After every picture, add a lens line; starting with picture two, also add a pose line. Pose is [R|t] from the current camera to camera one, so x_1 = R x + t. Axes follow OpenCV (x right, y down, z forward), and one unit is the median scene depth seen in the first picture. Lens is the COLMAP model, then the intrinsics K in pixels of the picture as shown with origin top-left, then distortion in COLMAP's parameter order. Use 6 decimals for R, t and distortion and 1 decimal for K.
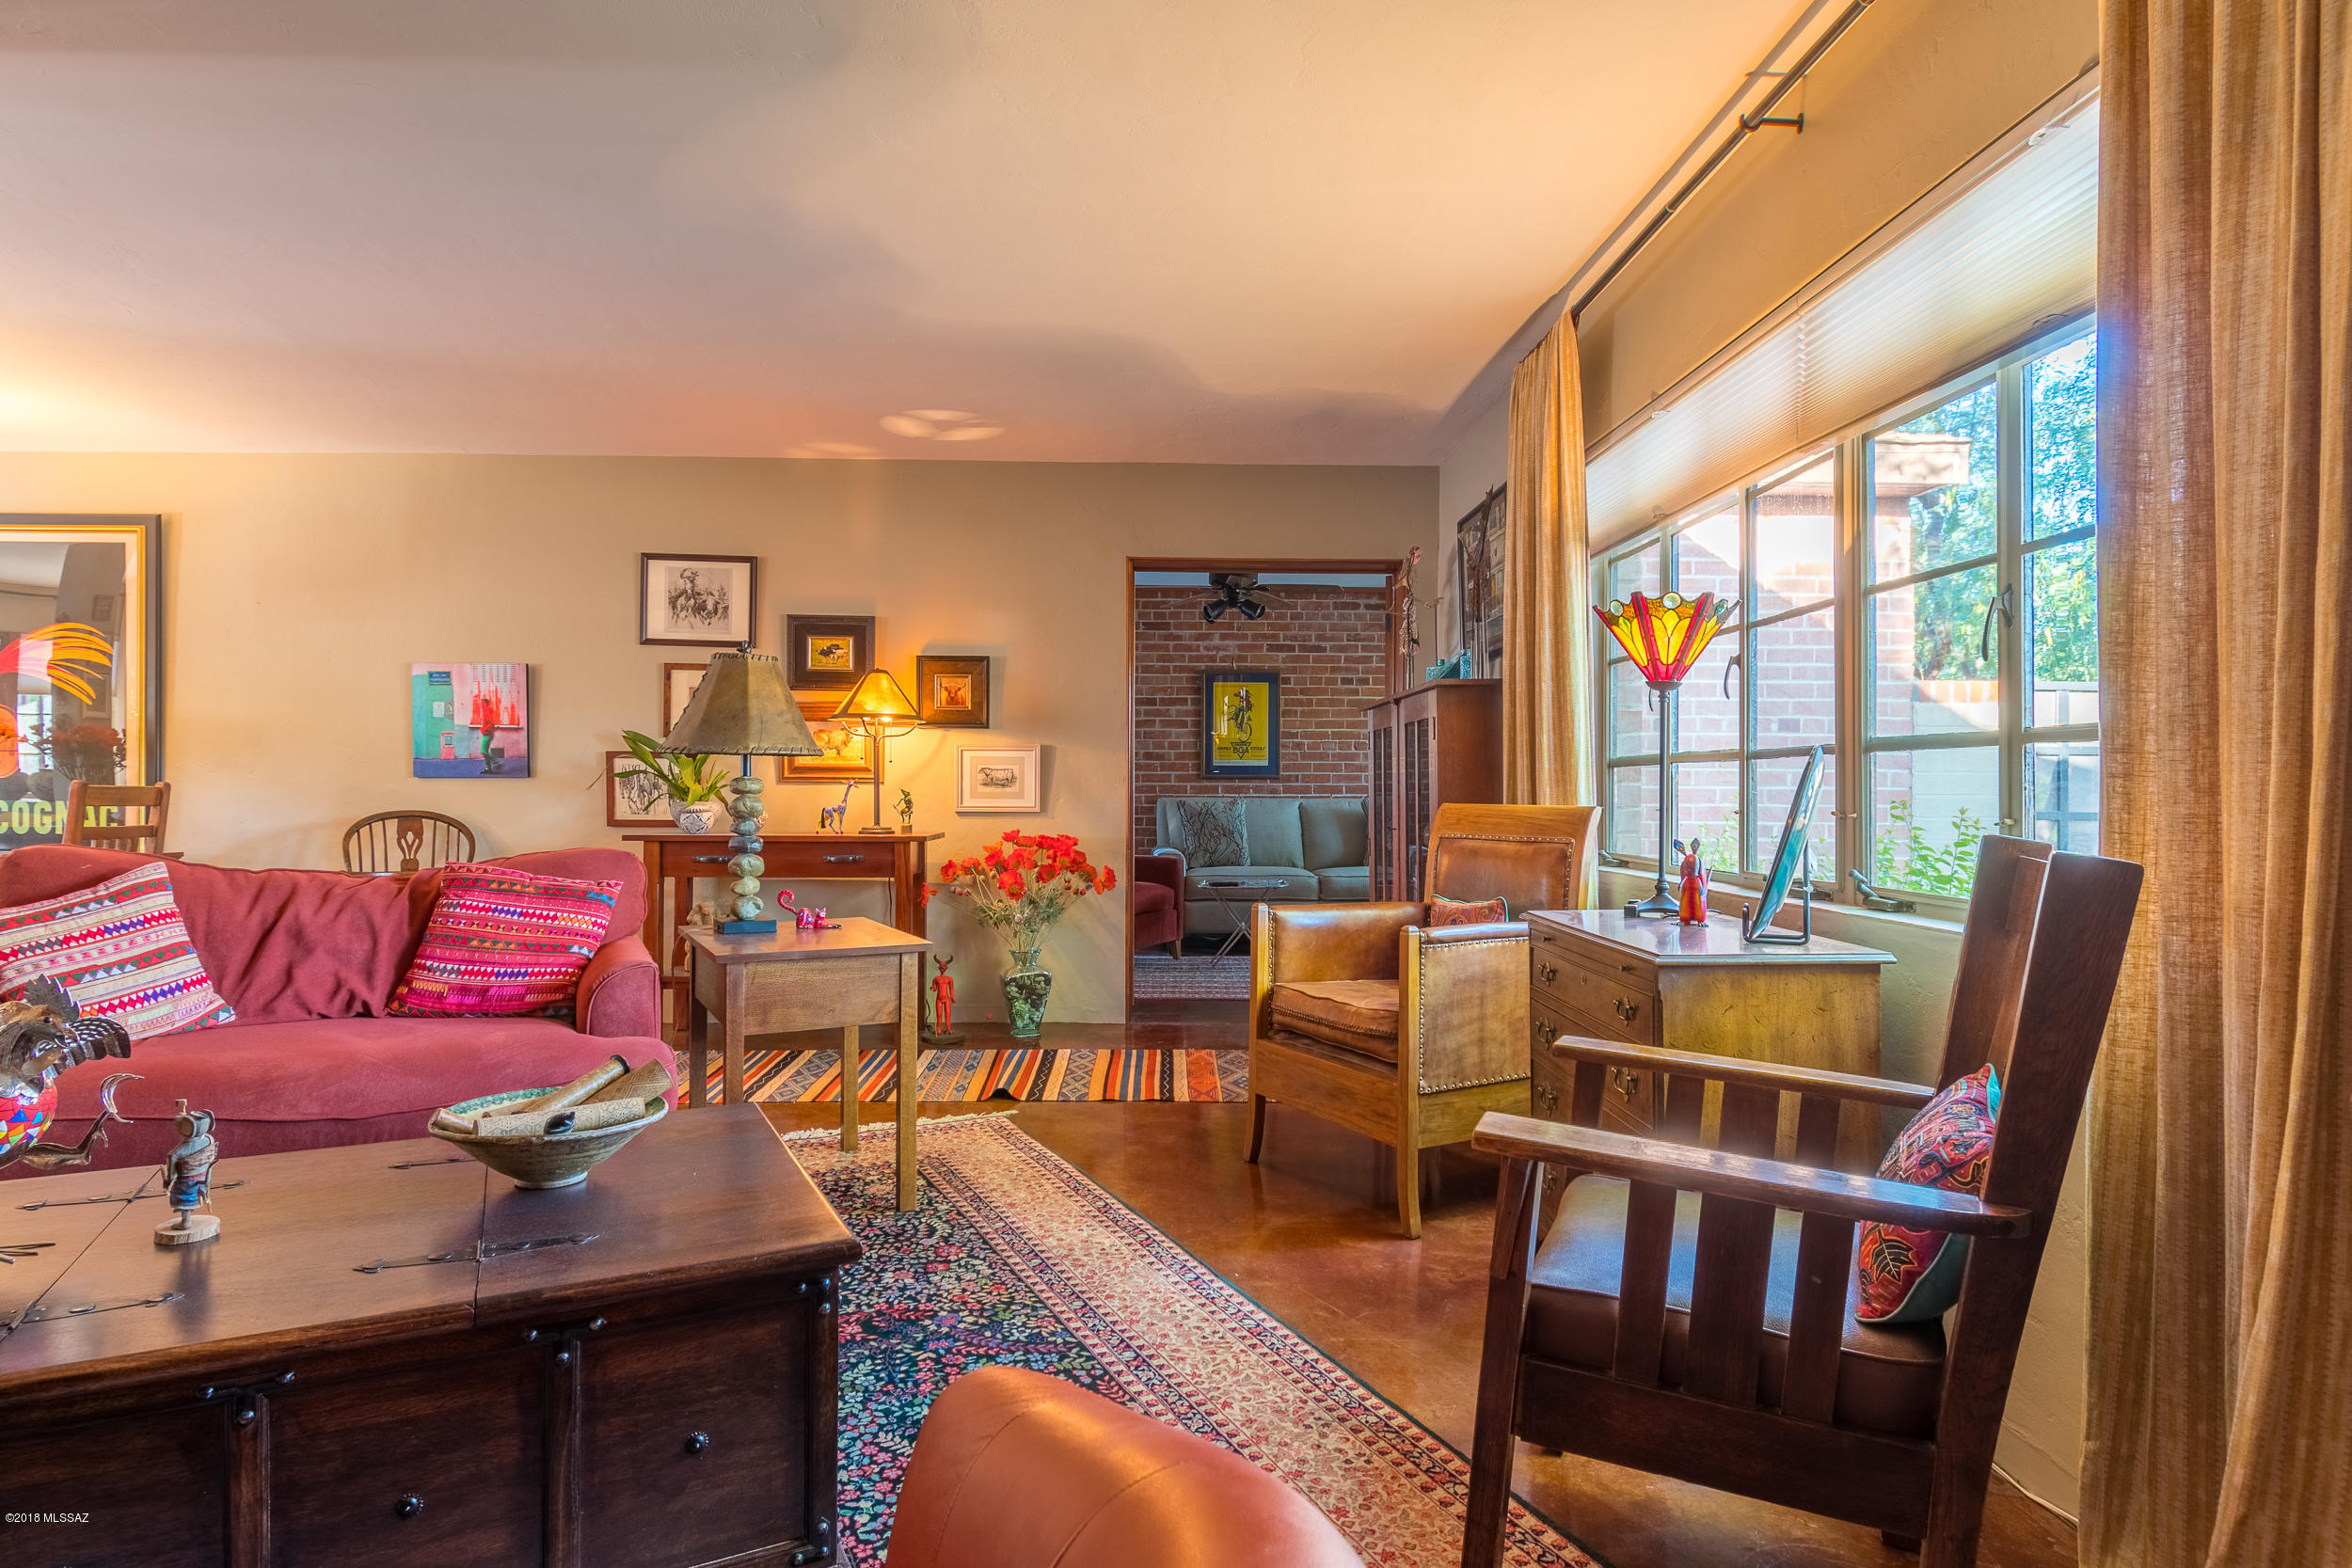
lens RADIAL K [[1223.6, 0, 1178.7], [0, 1223.6, 787.9], [0, 0, 1]] dist [0.000208, -0.003396]
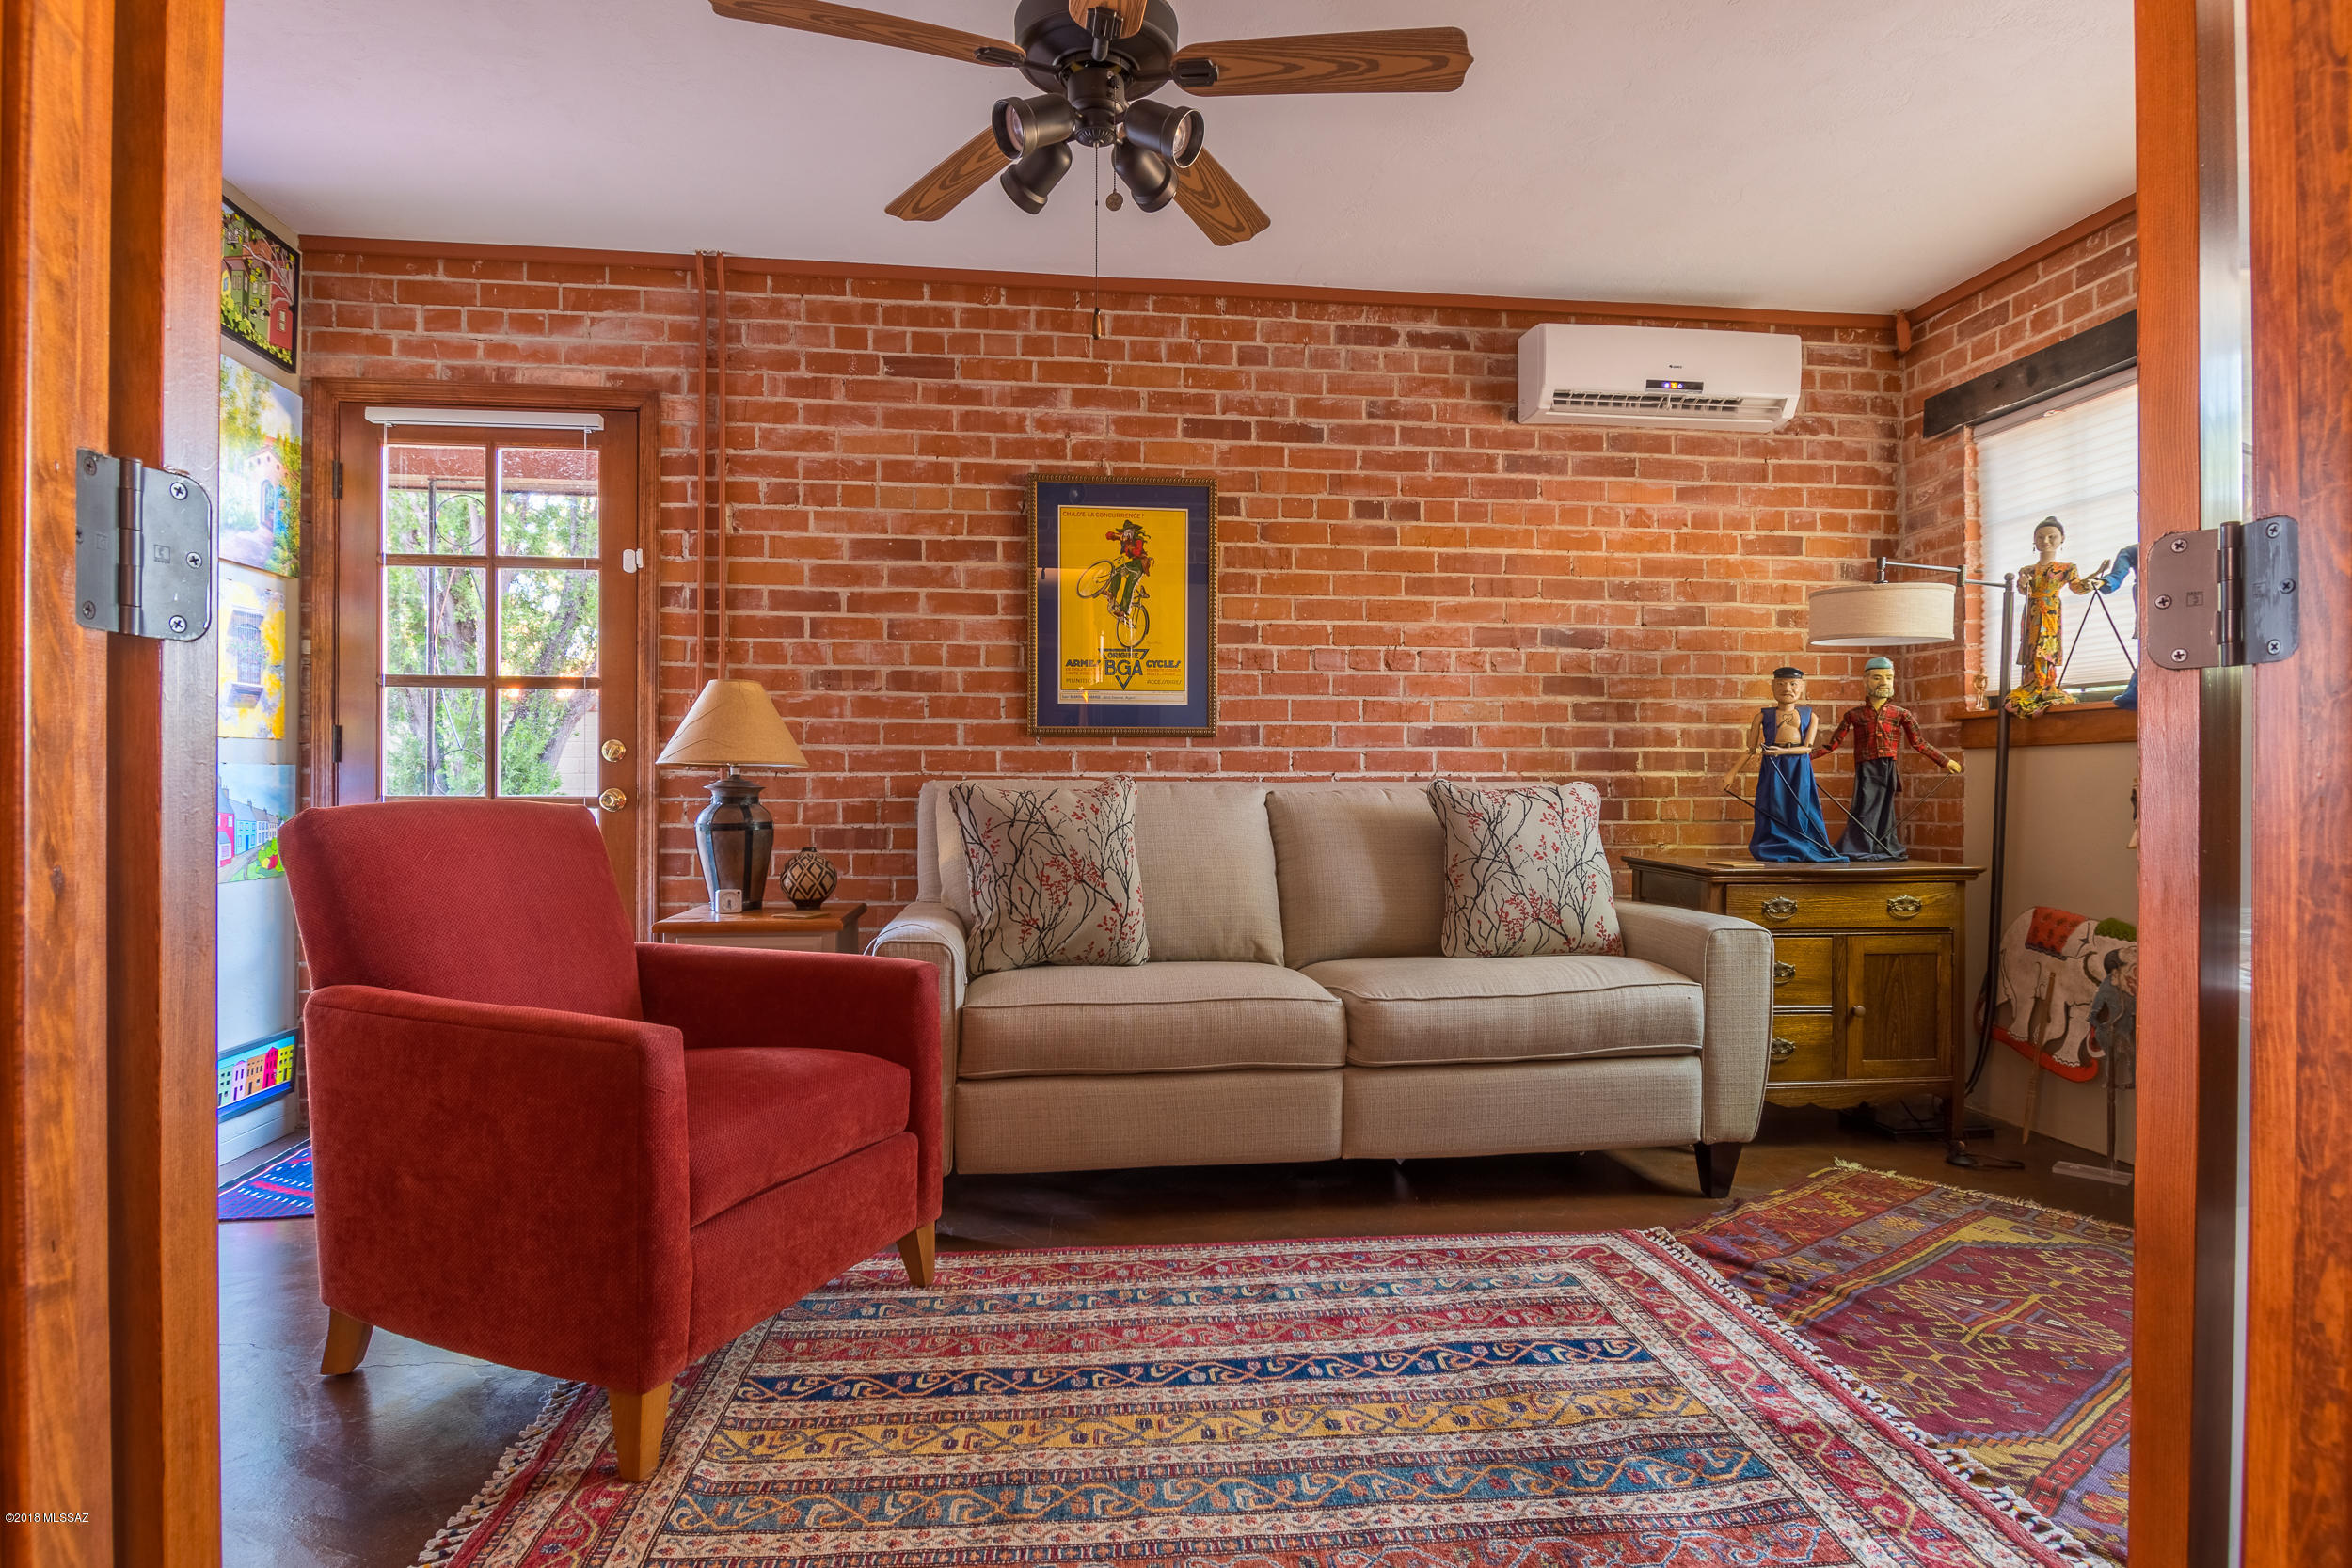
lens RADIAL K [[1267.0, 0, 1164.7], [0, 1267.0, 775.7], [0, 0, 1]] dist [0.001656, 0.000115]
pose [[0.996706, -0.001977, 0.081078, 0.029442], [0.002118, 0.999996, -0.001658, 0.007057], [-0.081074, 0.001824, 0.996706, 0.562530]]
